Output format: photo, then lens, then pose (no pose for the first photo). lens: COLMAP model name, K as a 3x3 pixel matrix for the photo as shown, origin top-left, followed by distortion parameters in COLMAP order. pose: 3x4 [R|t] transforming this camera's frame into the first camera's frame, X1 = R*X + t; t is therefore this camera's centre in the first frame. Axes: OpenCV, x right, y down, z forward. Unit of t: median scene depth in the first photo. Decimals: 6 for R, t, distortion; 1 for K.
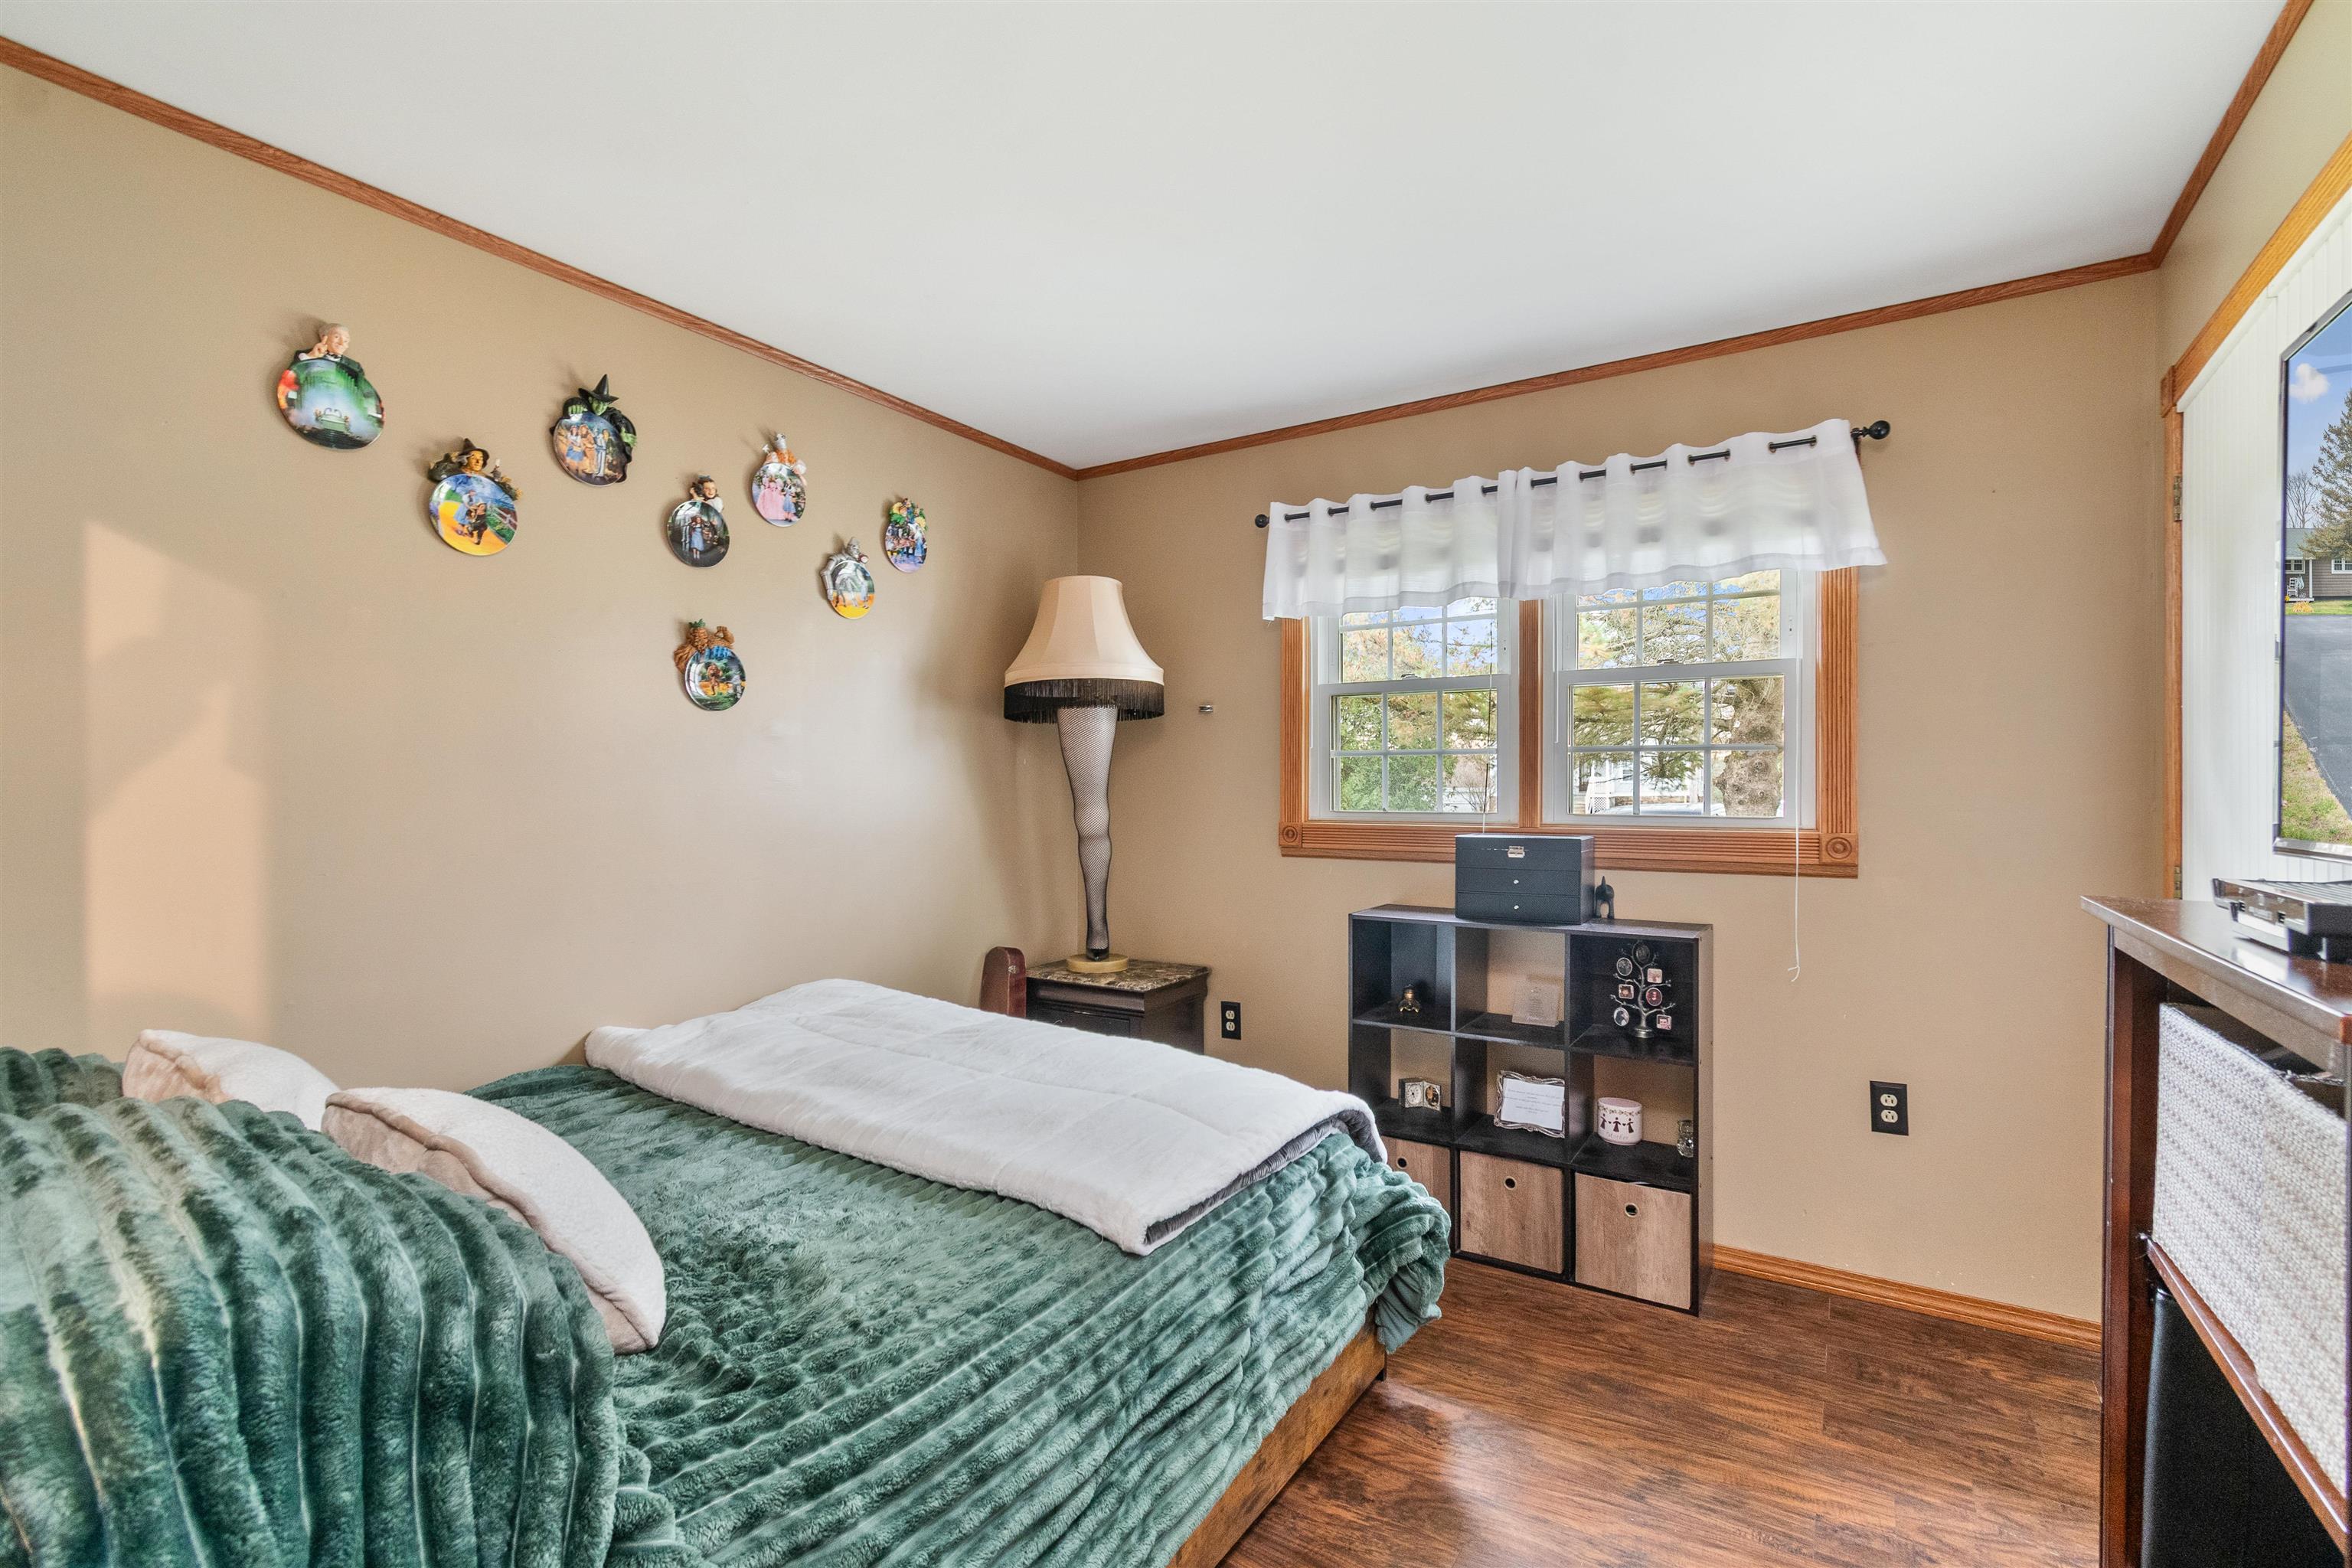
lens RADIAL K [[1048.6, 0, 1178.7], [0, 1048.6, 791.5], [0, 0, 1]] dist [0.000740, -0.000365]
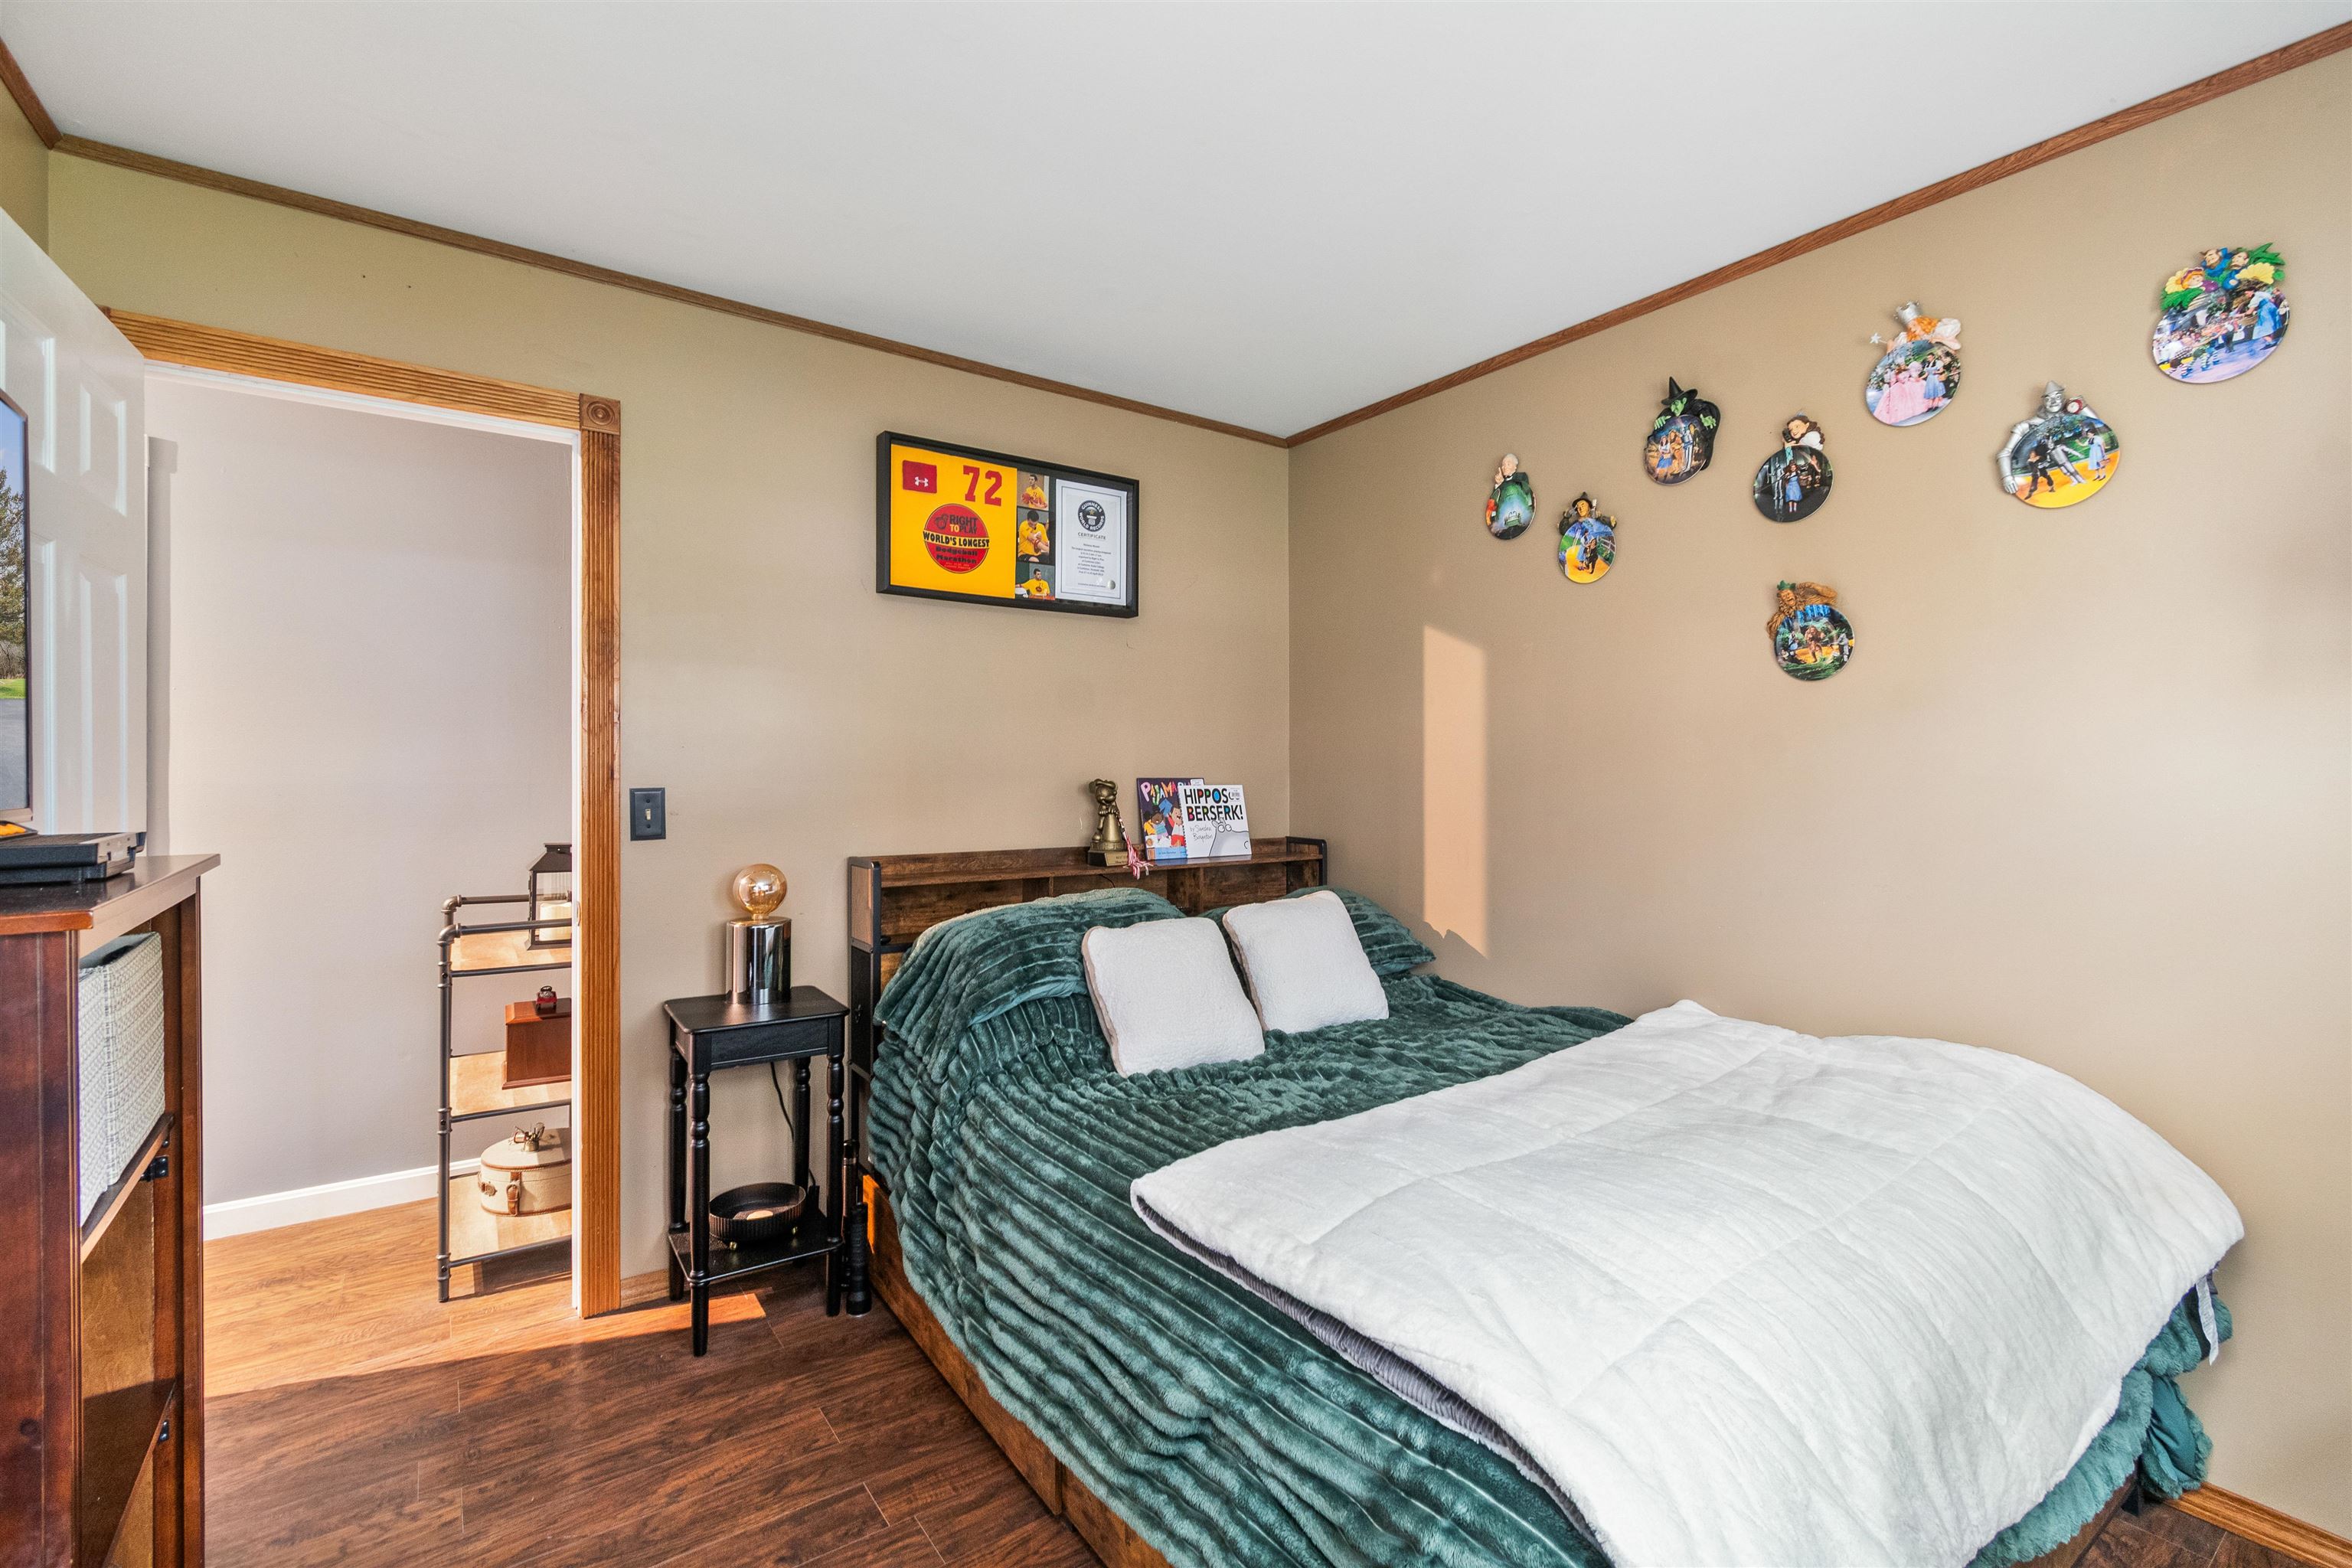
lens RADIAL K [[1044.7, 0, 1200.1], [0, 1044.7, 777.4], [0, 0, 1]] dist [-0.001360, -0.000184]
pose [[-0.368202, 0.012488, -0.929662, 0.597713], [-0.003690, 0.999882, 0.014893, -0.009670], [0.929738, 0.008914, -0.368113, 0.936691]]
